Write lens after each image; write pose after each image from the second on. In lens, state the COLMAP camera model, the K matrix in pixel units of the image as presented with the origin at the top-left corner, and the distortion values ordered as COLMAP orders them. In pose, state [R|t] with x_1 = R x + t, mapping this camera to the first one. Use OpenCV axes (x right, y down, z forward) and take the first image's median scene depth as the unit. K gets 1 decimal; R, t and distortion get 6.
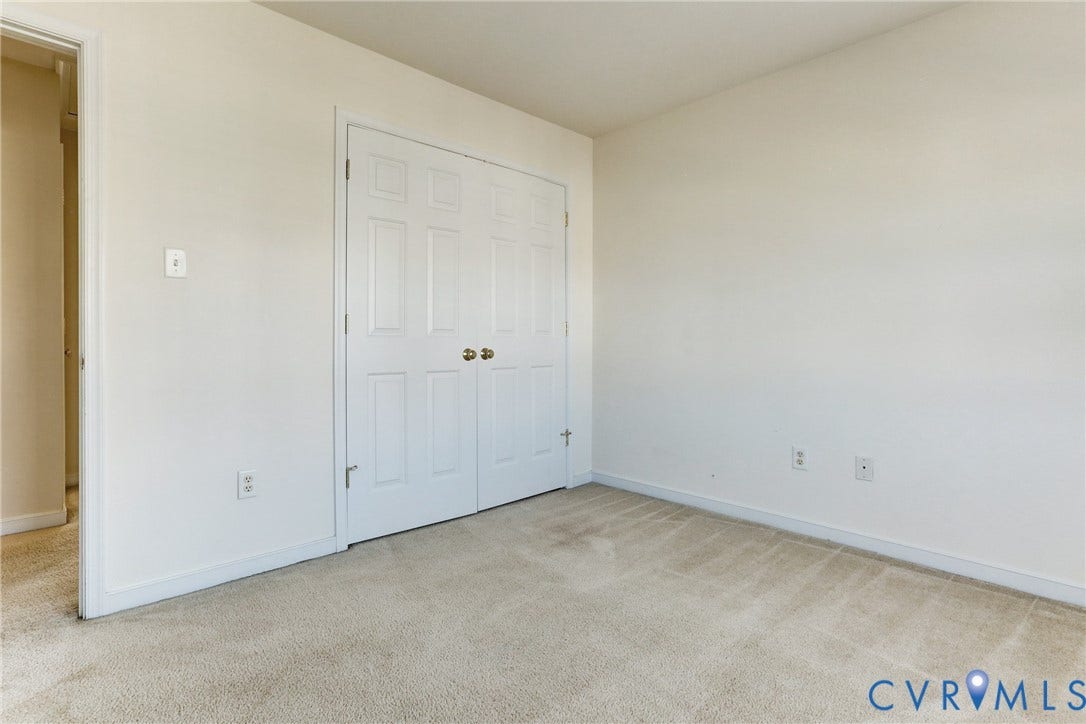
lens RADIAL K [[499.9, 0, 539.1], [0, 499.9, 356.8], [0, 0, 1]] dist [-0.040185, 0.015903]
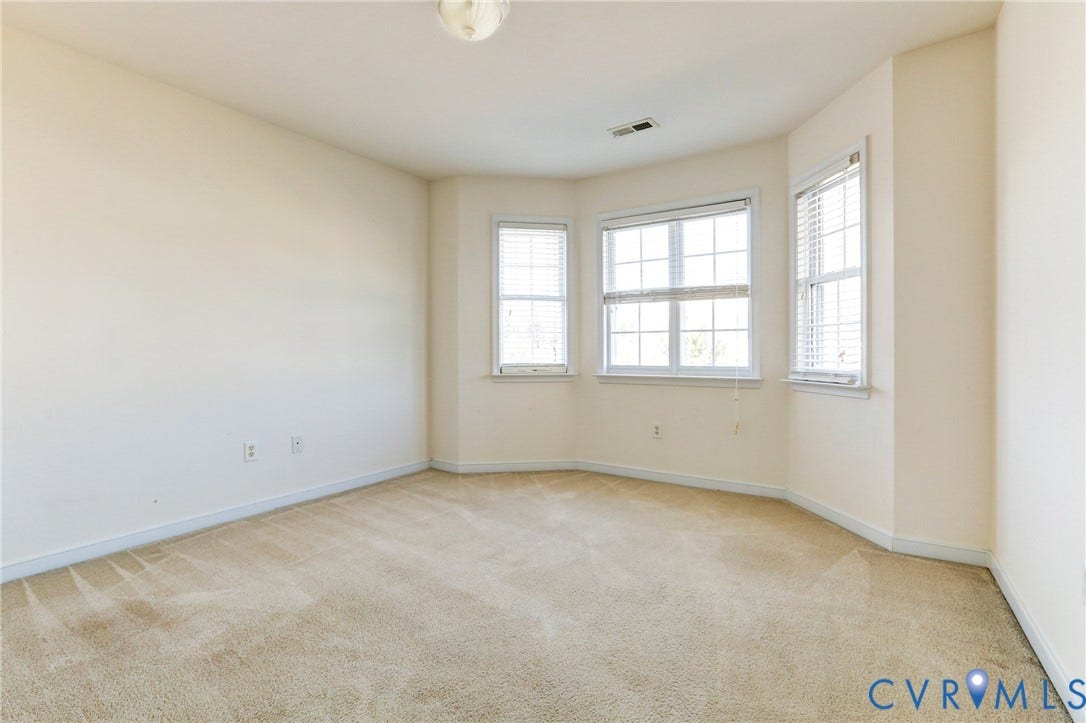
lens RADIAL K [[499.9, 0, 541.9], [0, 499.9, 360.4], [0, 0, 1]] dist [-0.040185, 0.015903]
pose [[-0.239027, -0.021566, 0.970773, -0.953014], [0.018321, 0.999475, 0.026715, -0.036746], [-0.970840, 0.024171, -0.238507, 0.741774]]
